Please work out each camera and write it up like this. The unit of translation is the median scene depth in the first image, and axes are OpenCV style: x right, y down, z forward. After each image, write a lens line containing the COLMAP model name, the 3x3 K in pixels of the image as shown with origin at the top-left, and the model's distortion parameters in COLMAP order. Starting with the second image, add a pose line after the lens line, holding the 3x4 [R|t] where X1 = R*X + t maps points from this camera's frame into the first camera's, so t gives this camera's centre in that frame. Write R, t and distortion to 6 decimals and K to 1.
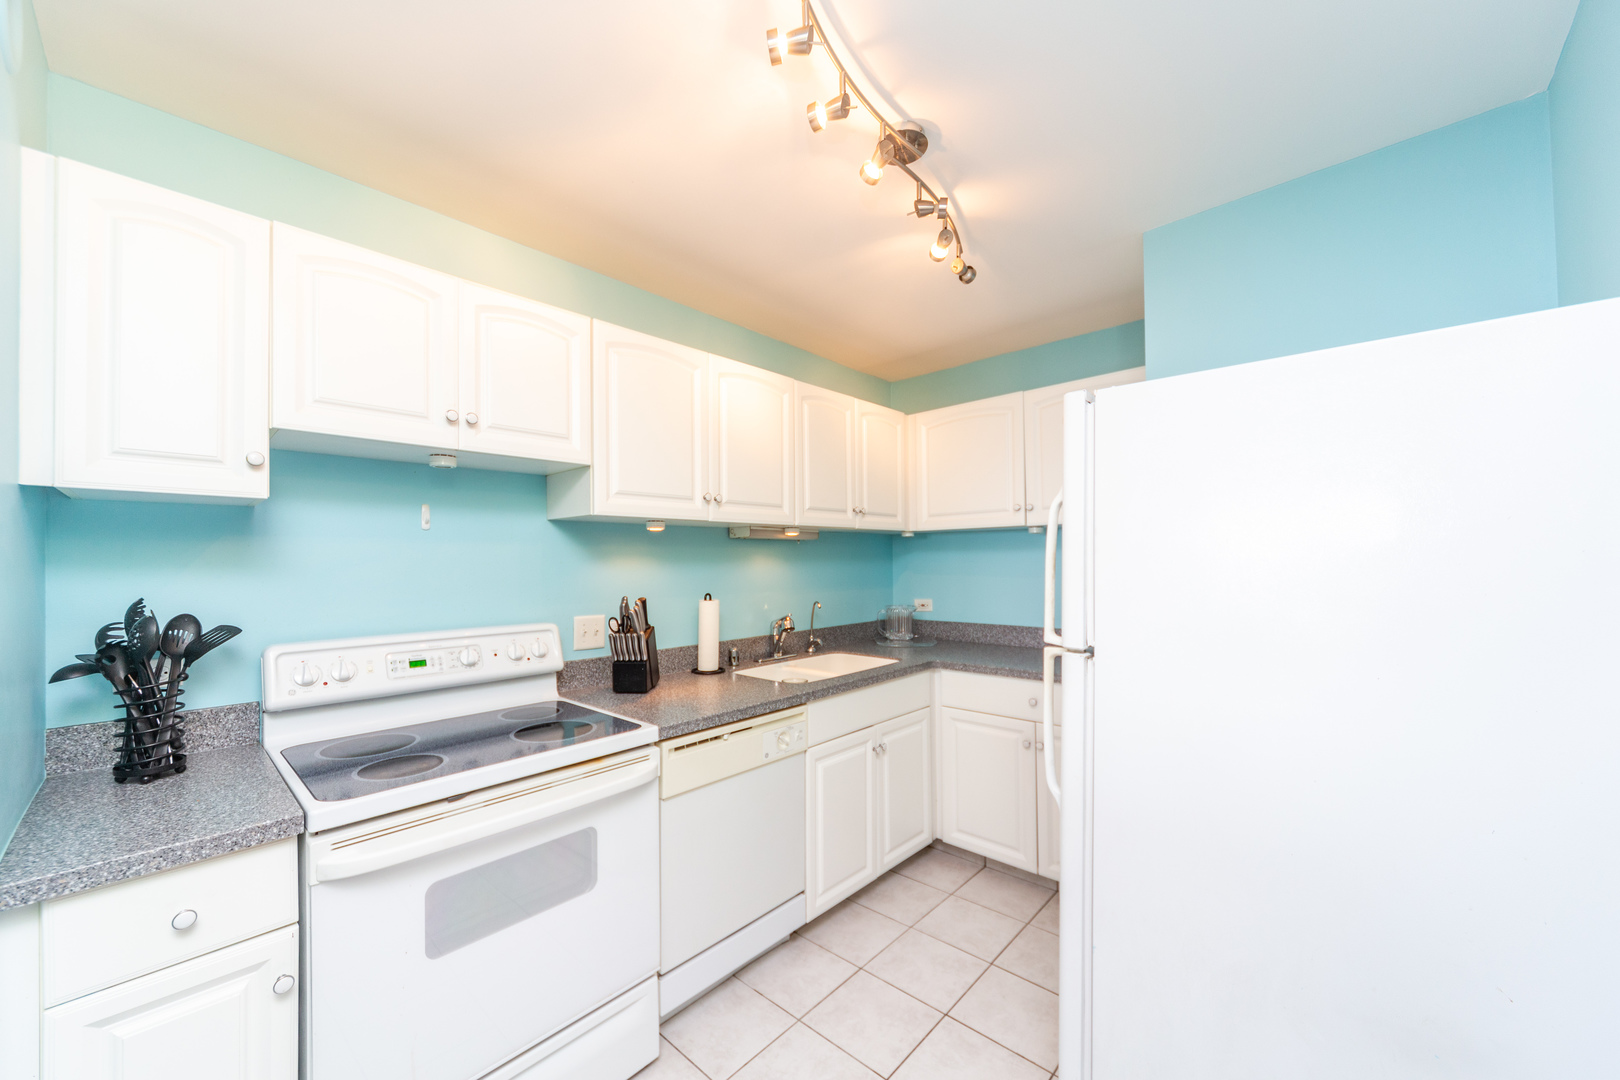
lens RADIAL K [[604.3, 0, 789.4], [0, 604.3, 560.2], [0, 0, 1]] dist [0.000508, -0.000254]
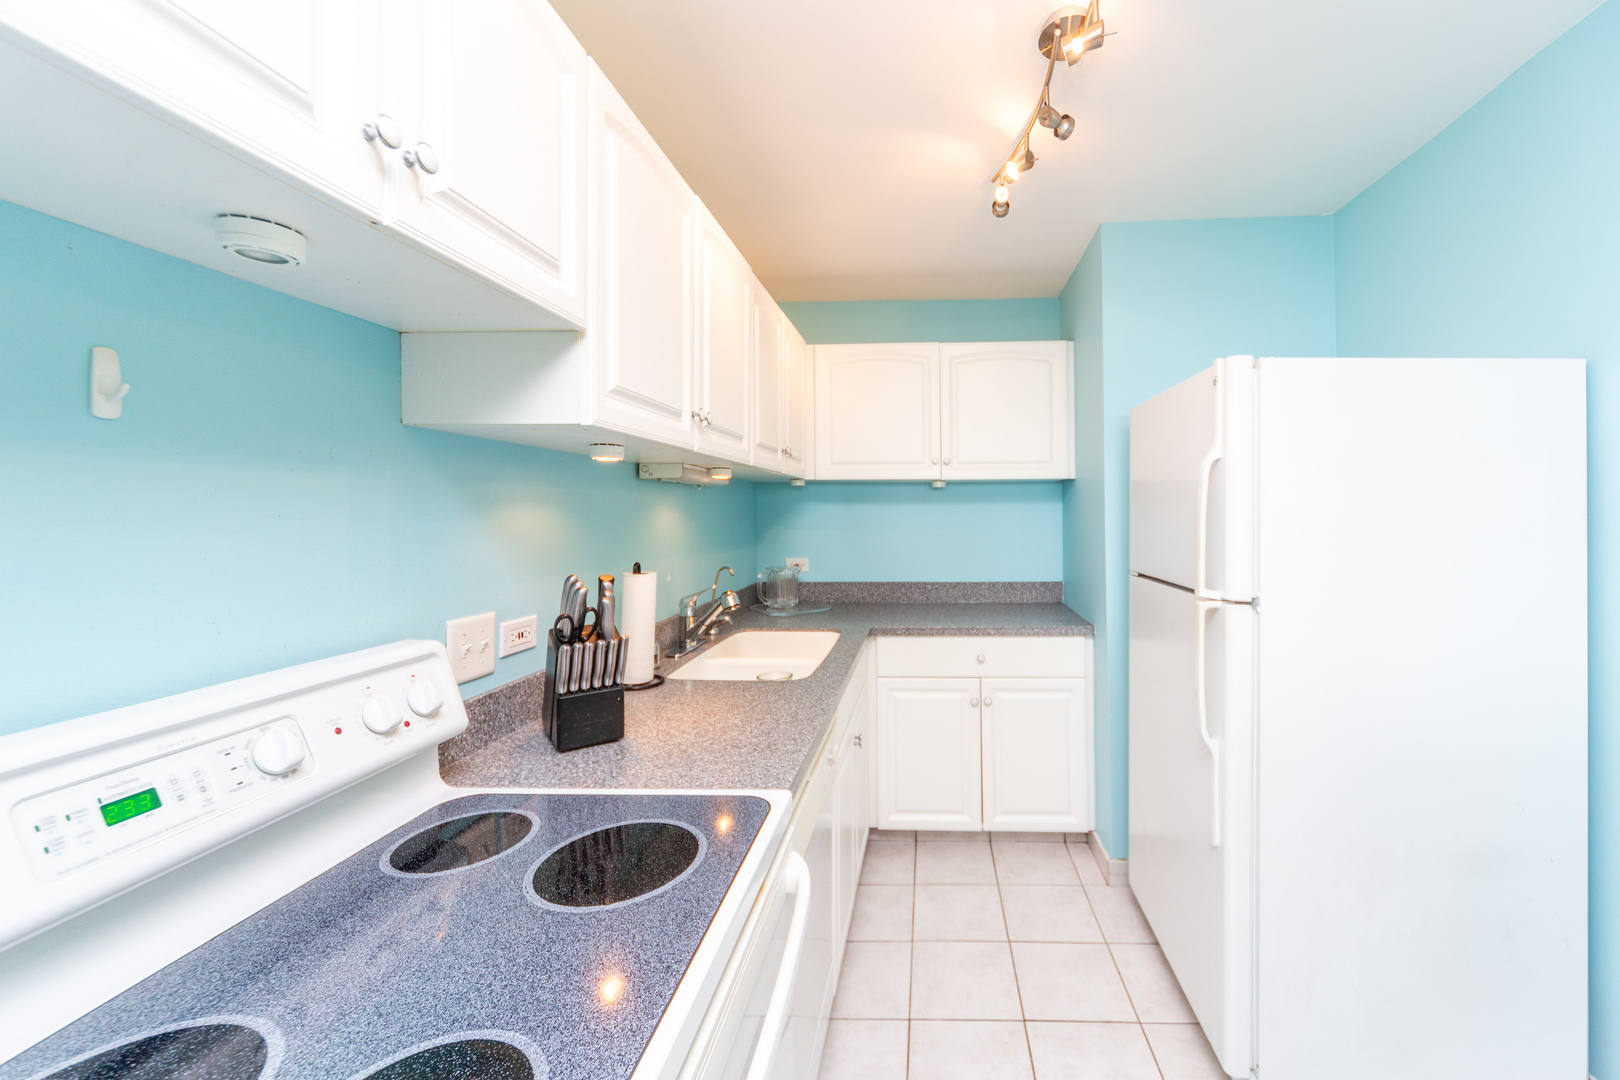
lens RADIAL K [[629.8, 0, 961.5], [0, 629.8, 516.2], [0, 0, 1]] dist [0.002352, 0.000613]
pose [[0.747401, 0.004080, 0.664361, -0.391530], [-0.007904, 0.999965, 0.002750, 0.000319], [-0.664326, -0.007307, 0.747407, 0.323877]]
